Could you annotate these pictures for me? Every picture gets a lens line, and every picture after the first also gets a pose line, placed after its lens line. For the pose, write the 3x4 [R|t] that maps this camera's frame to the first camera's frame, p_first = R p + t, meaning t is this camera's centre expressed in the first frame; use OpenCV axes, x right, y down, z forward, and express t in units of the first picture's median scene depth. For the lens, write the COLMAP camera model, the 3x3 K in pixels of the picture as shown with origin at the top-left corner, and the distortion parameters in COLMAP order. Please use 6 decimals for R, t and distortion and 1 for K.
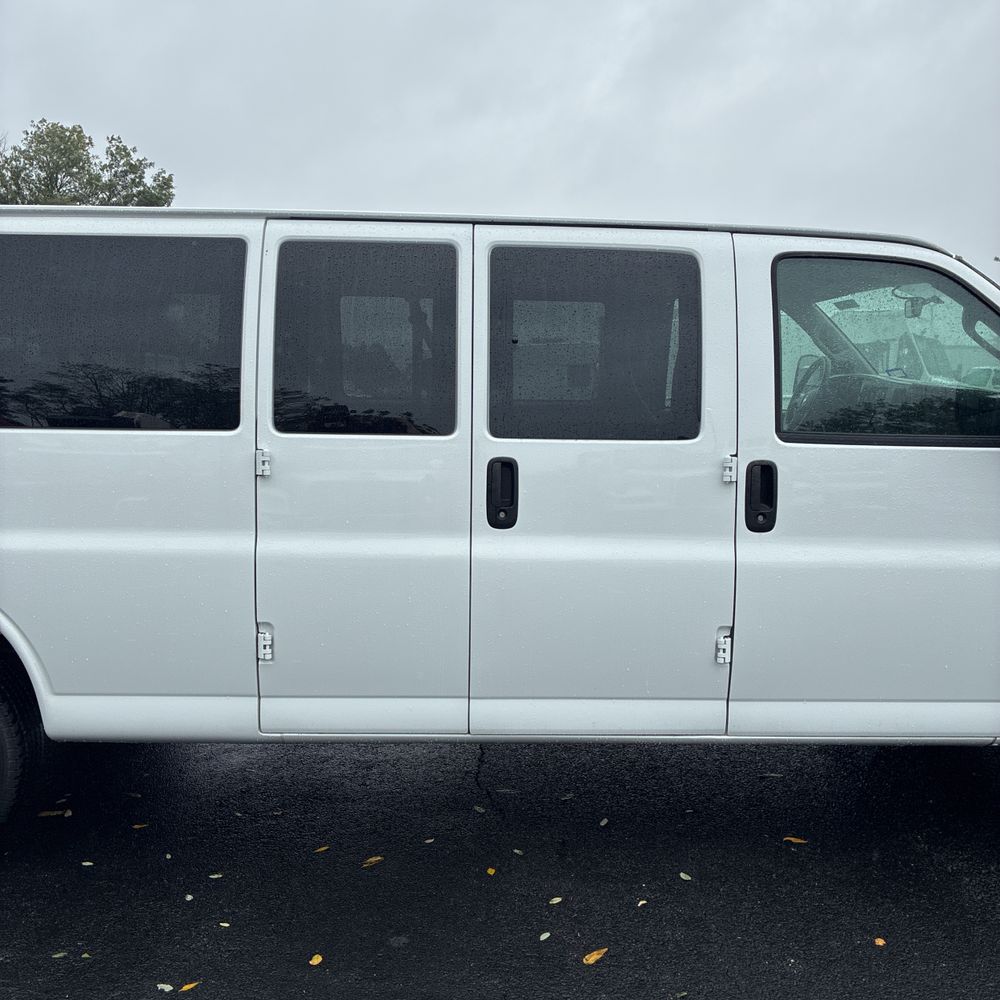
lens RADIAL K [[1000.7, 0, 500.0], [0, 1000.7, 500.0], [0, 0, 1]] dist [0.021057, 0.001707]
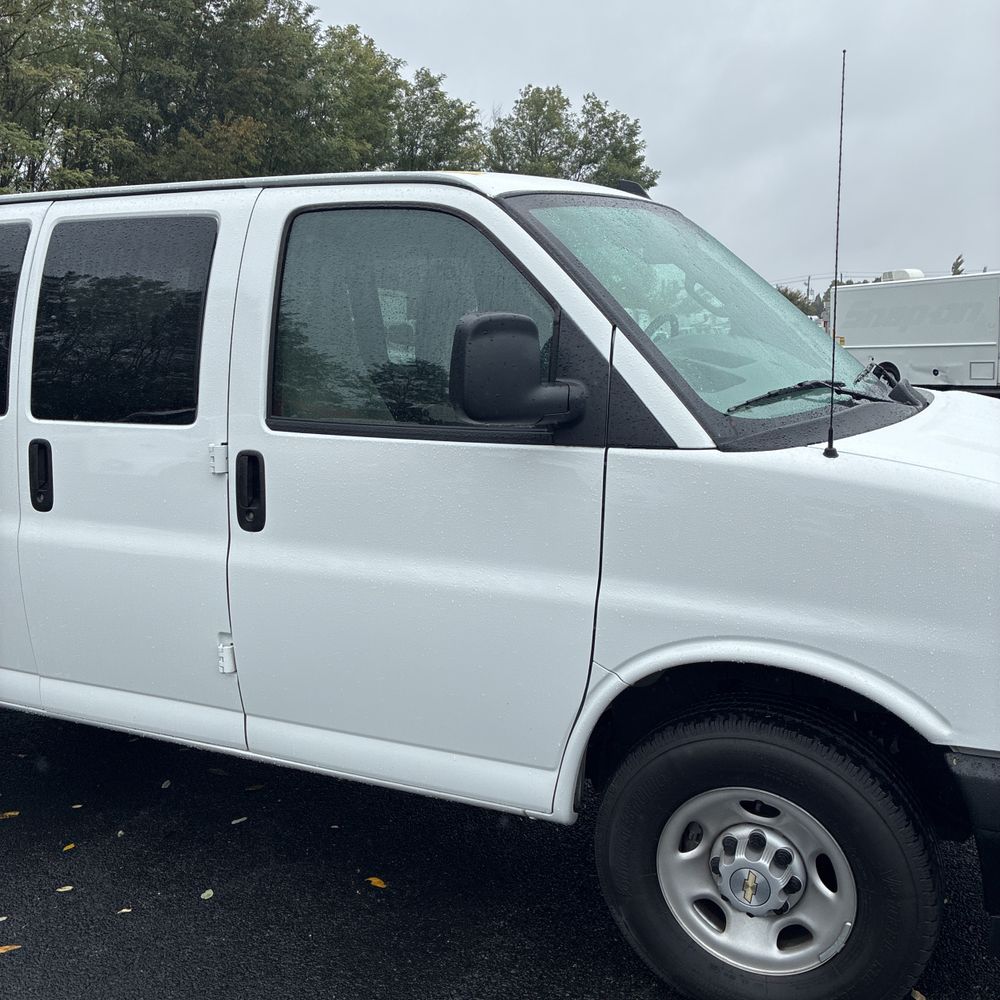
lens RADIAL K [[1012.2, 0, 492.8], [0, 1012.2, 495.9], [0, 0, 1]] dist [0.046905, -0.049205]
pose [[0.890340, 0.050064, -0.452535, 0.853942], [-0.028900, 0.998146, 0.053566, -0.053382], [0.454378, -0.034613, 0.890136, 0.299059]]
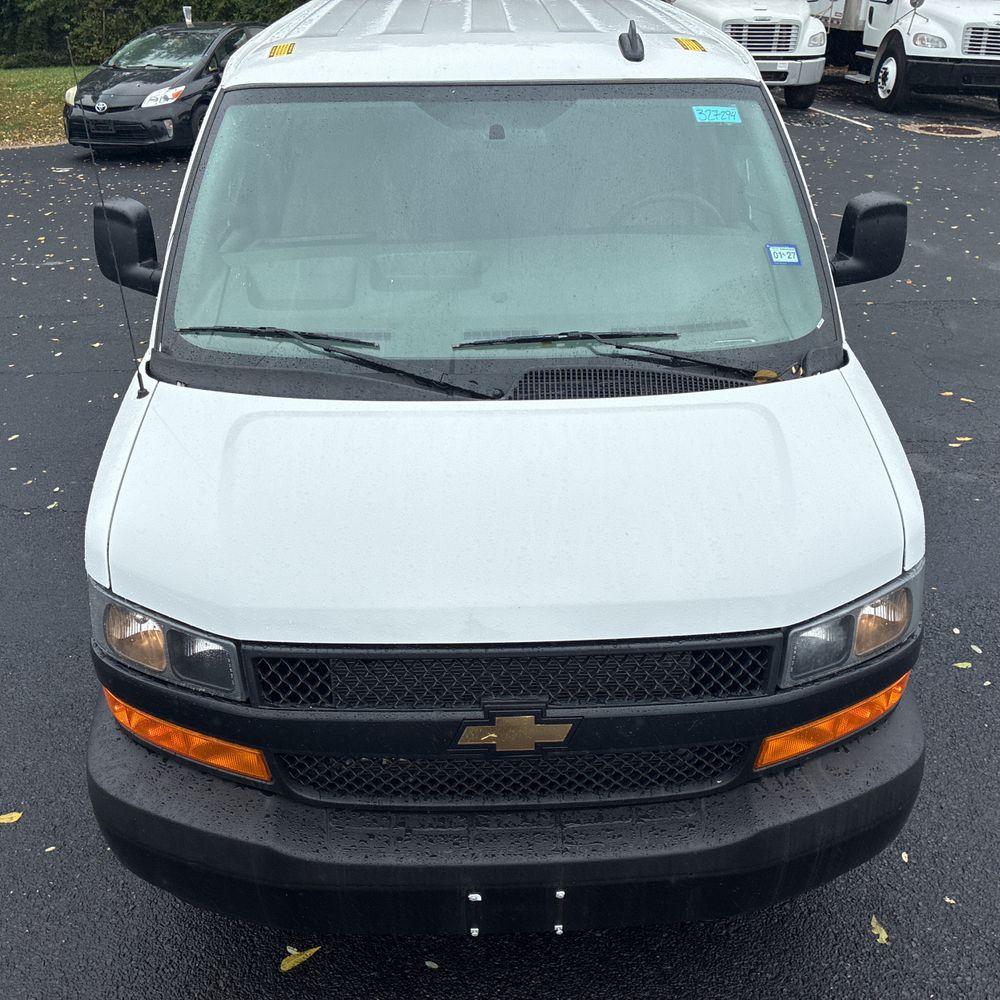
lens RADIAL K [[1012.3, 0, 500.0], [0, 1012.3, 500.0], [0, 0, 1]] dist [0.037348, -0.025896]
pose [[0.007050, 0.484793, -0.874601, 1.501795], [-0.123848, 0.868312, 0.480308, -0.405708], [0.992276, 0.104932, 0.066162, 1.264549]]
